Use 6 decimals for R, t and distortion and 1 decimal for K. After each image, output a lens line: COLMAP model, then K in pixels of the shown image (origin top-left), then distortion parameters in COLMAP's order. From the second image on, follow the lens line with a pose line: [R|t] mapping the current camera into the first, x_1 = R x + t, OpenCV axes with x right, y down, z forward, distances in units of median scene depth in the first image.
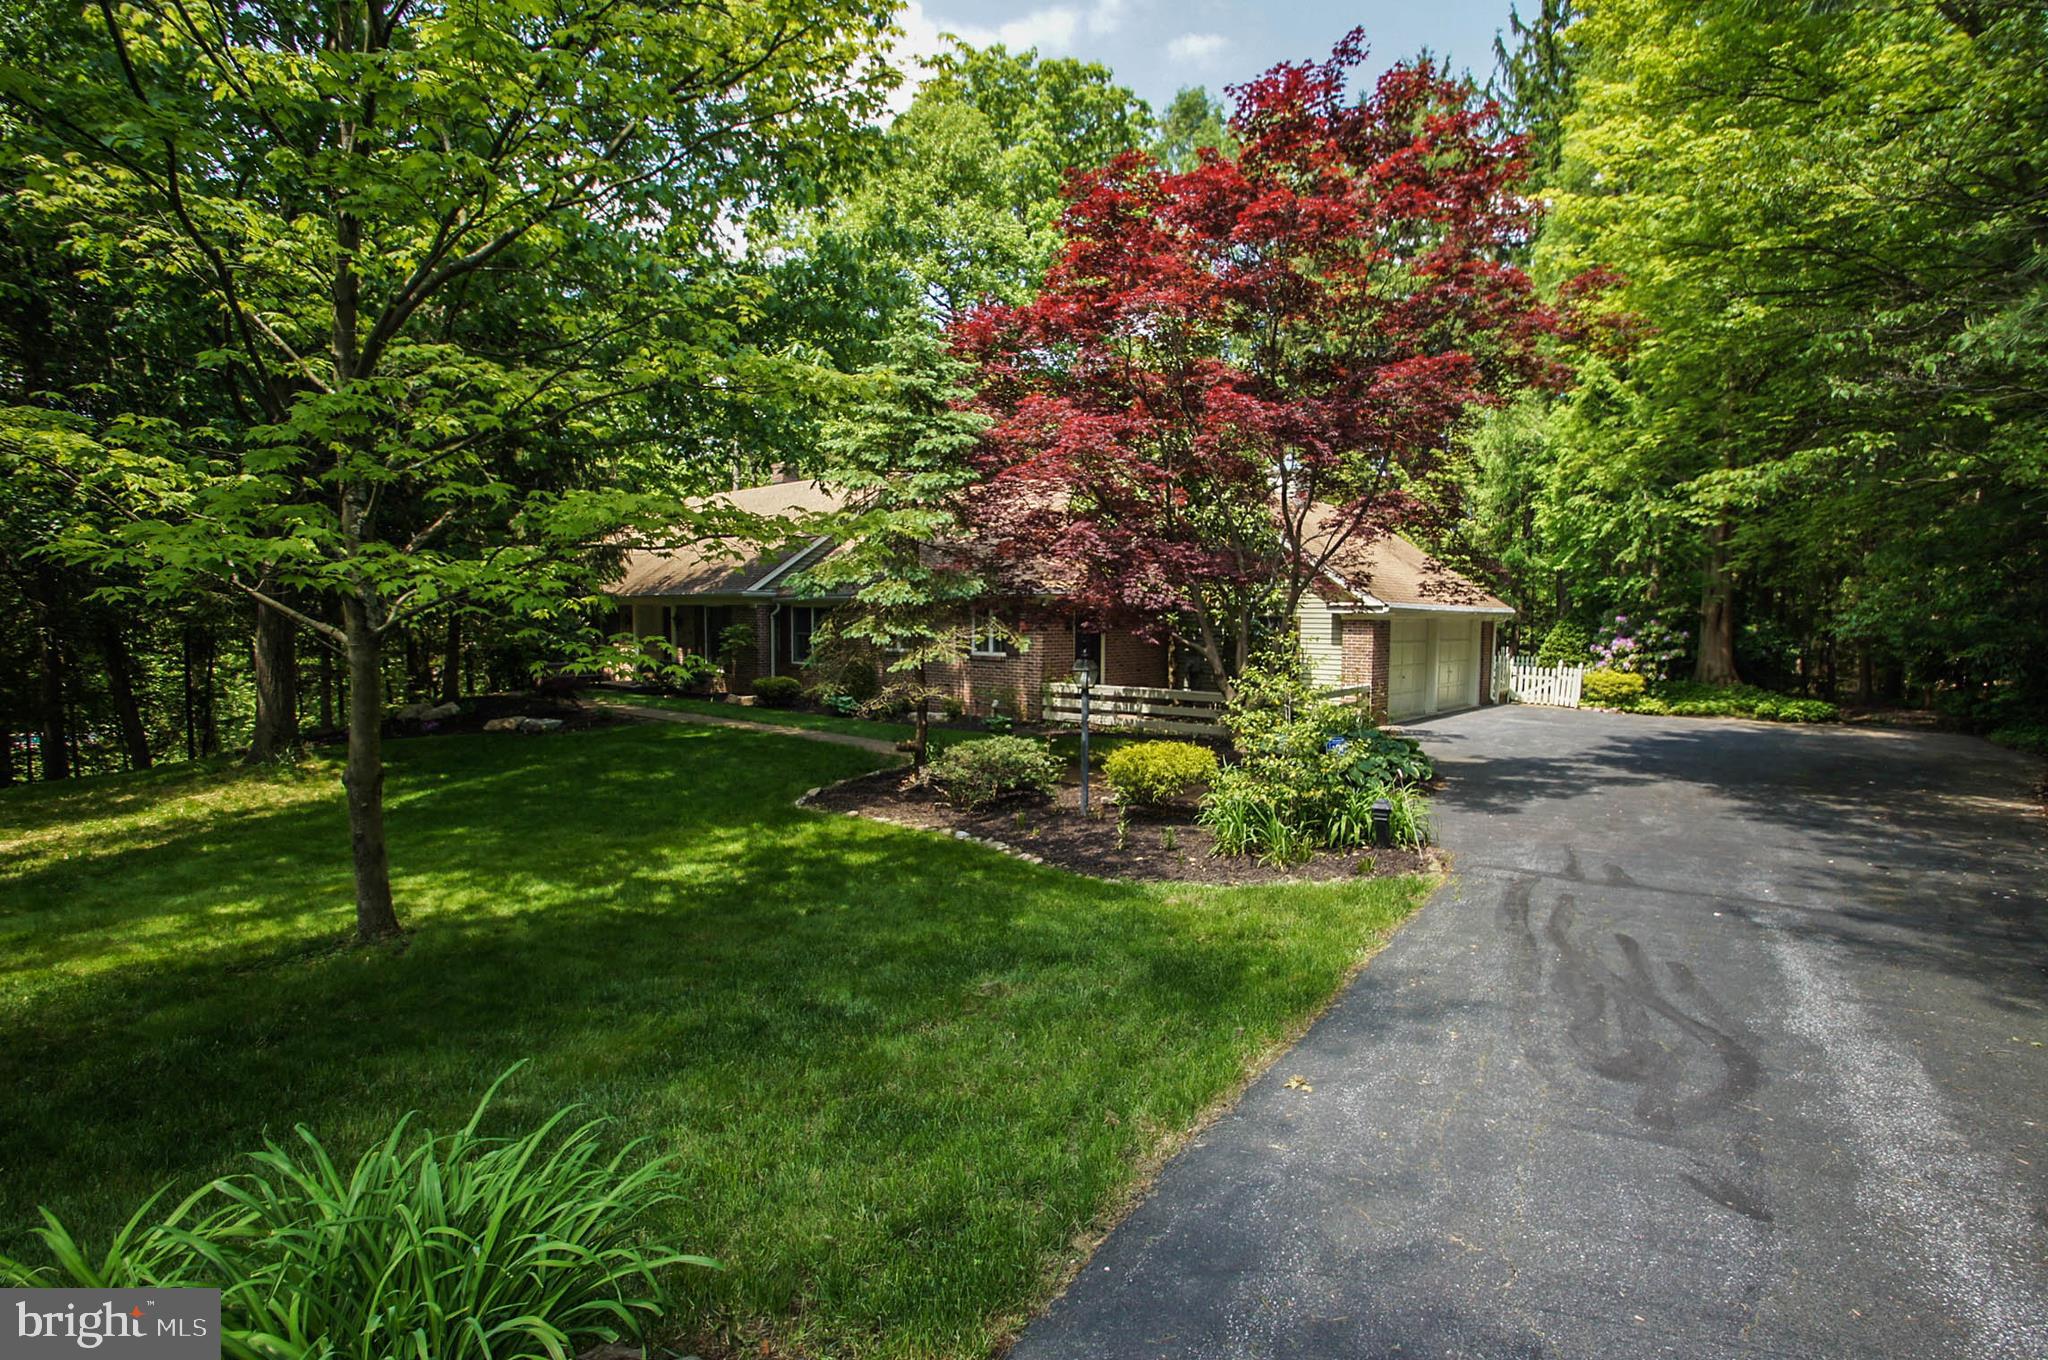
lens RADIAL K [[922.5, 0, 1019.7], [0, 922.5, 650.9], [0, 0, 1]] dist [0.007749, -0.014902]
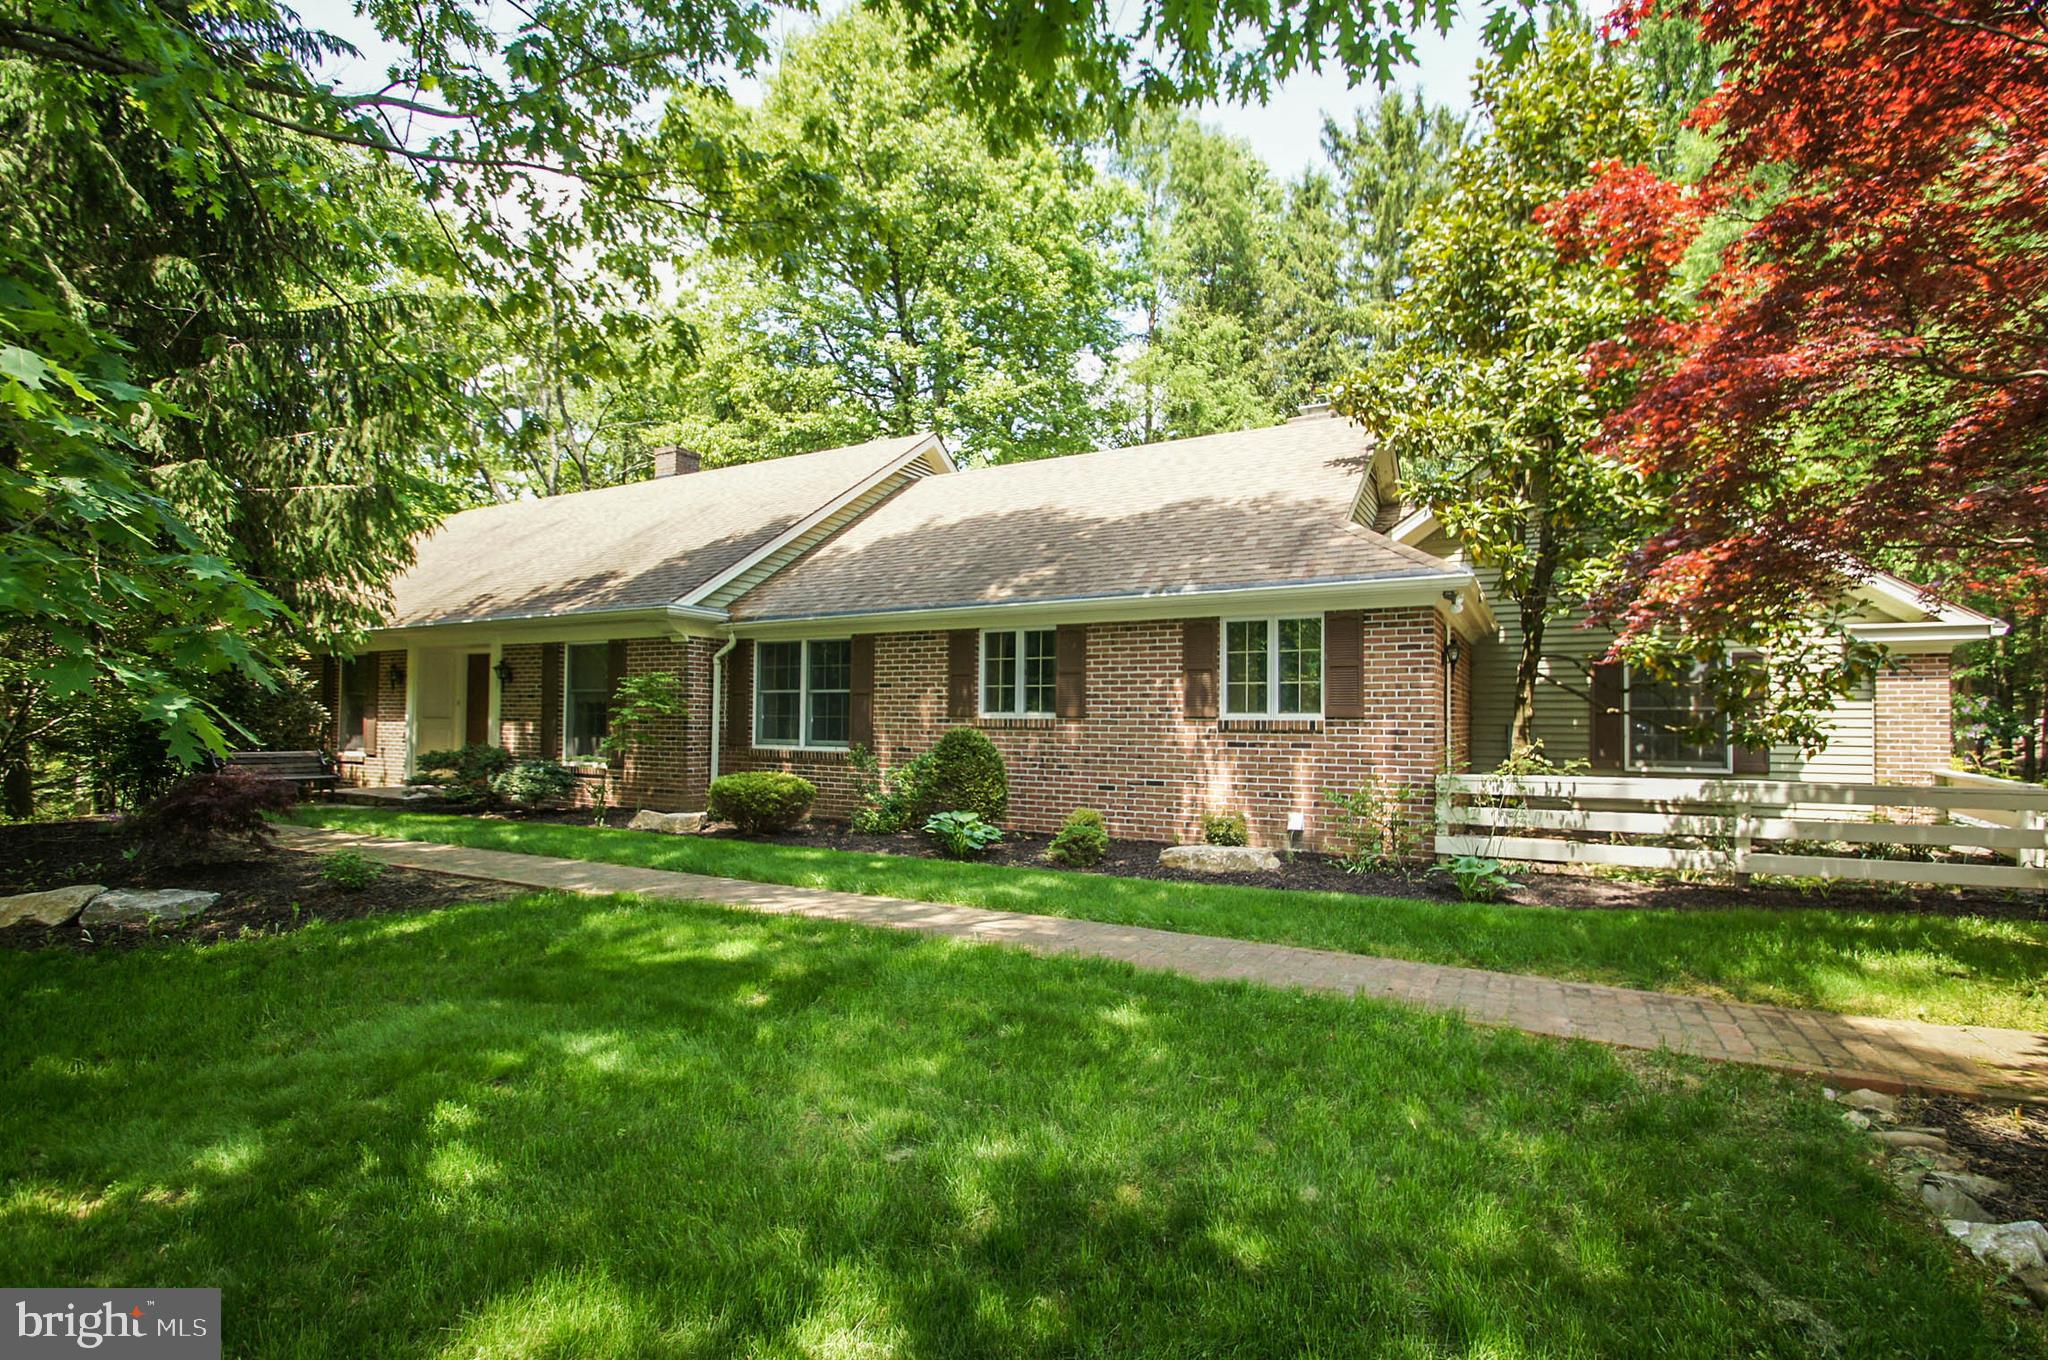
lens RADIAL K [[939.6, 0, 1029.2], [0, 939.6, 632.2], [0, 0, 1]] dist [-0.005071, -0.000407]
pose [[0.977101, 0.021637, 0.211673, -0.209331], [0.005635, 0.991836, -0.127396, 0.017198], [-0.212701, 0.125672, 0.969002, 0.445324]]
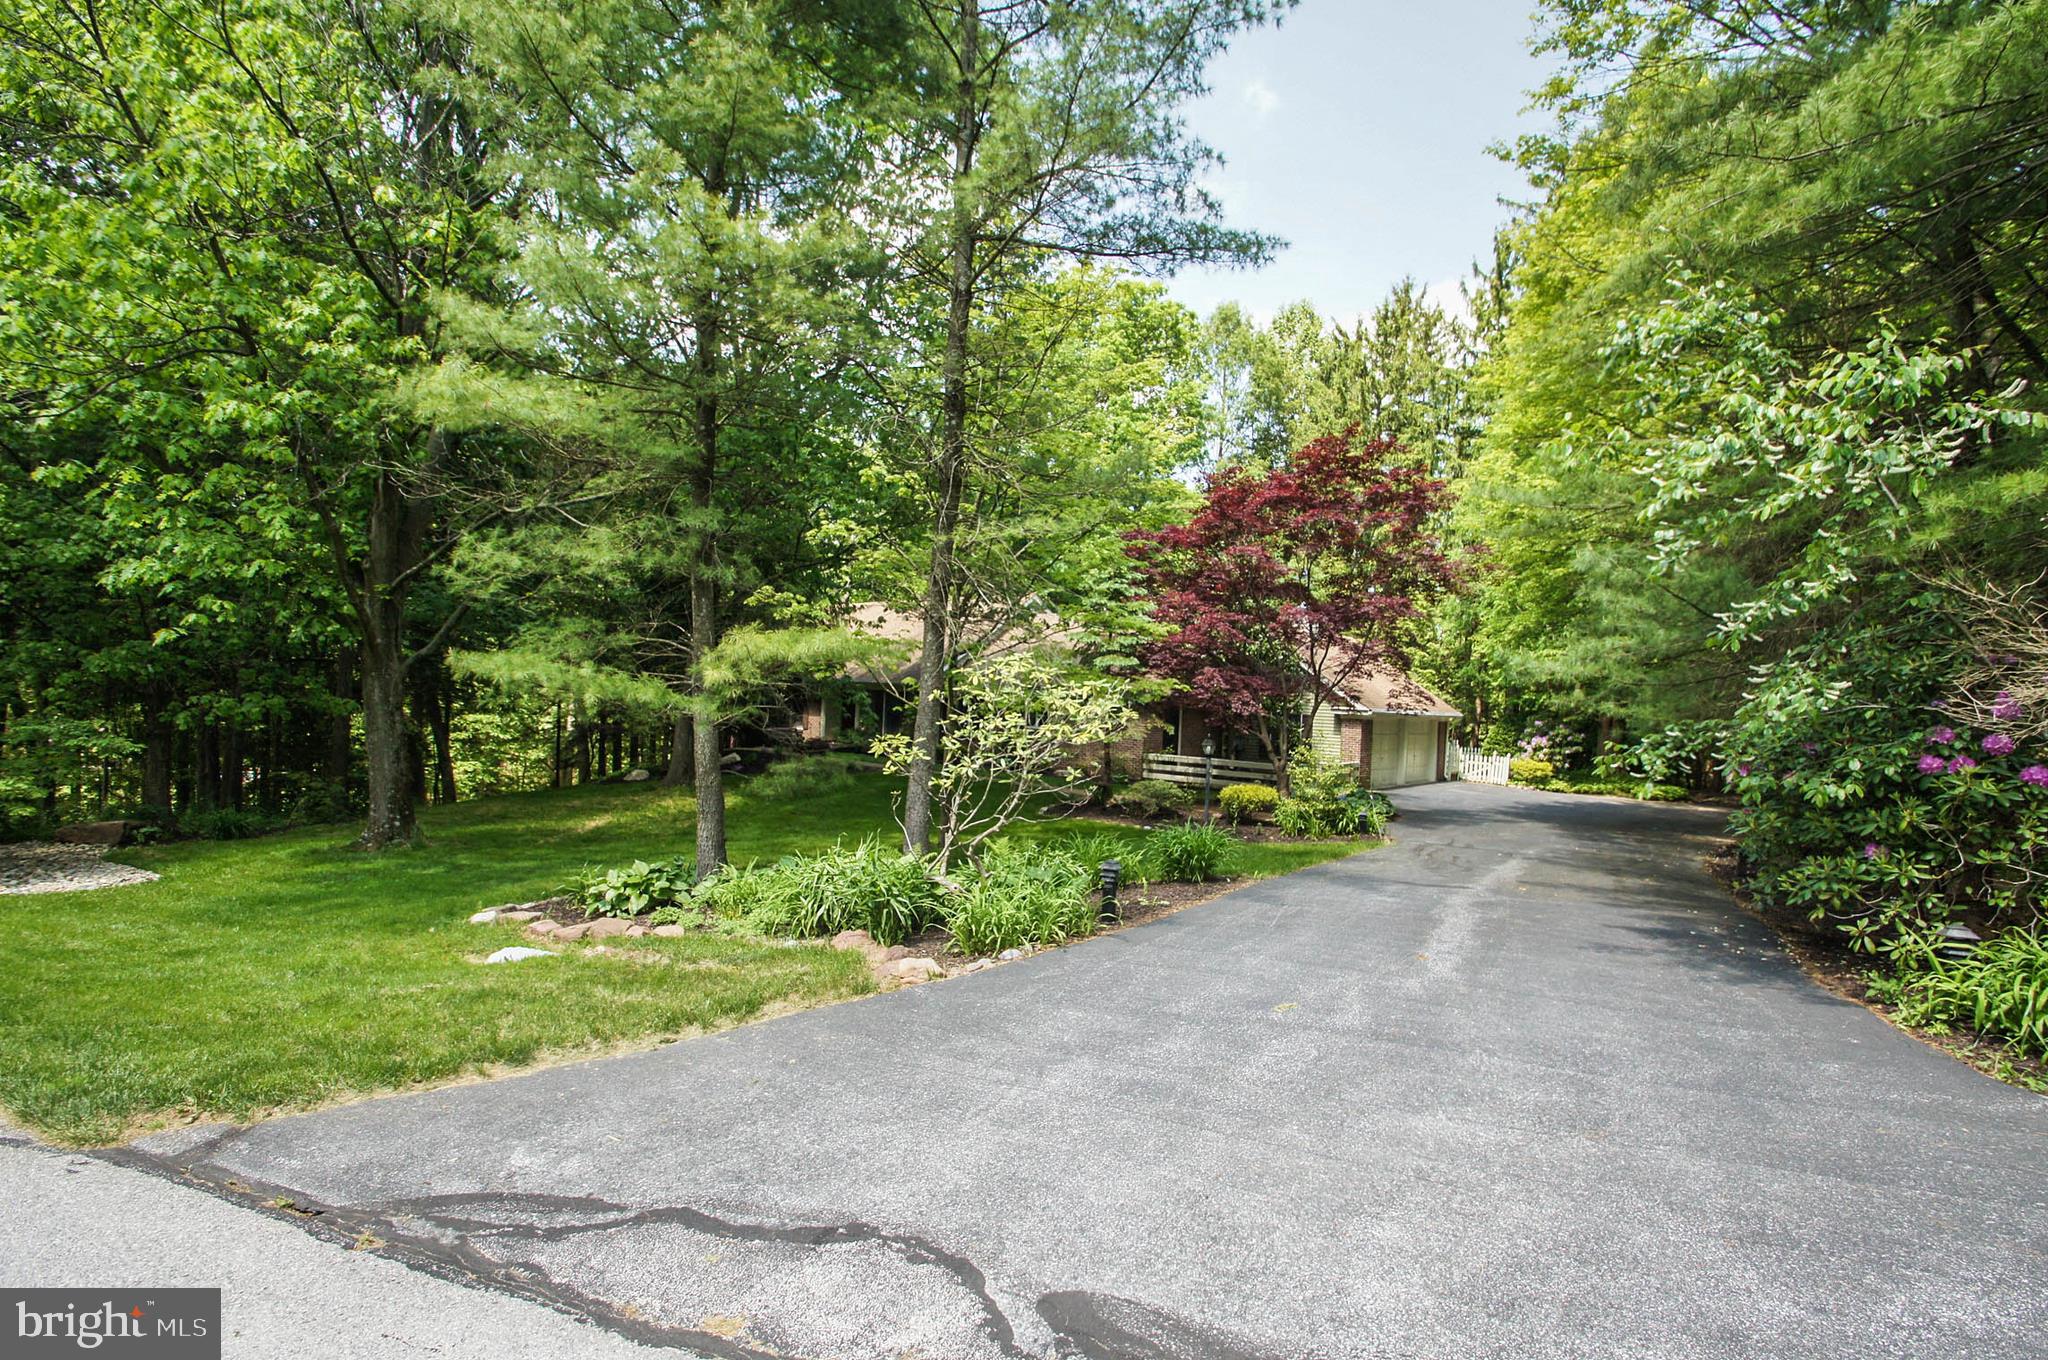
lens RADIAL K [[887.9, 0, 1024.0], [0, 887.9, 680.0], [0, 0, 1]] dist [-0.020134, -0.000221]
pose [[0.999367, 0.035519, -0.001913, -0.129693], [-0.035571, 0.997928, -0.053613, -0.000248], [0.000005, 0.053647, 0.998560, -0.345301]]
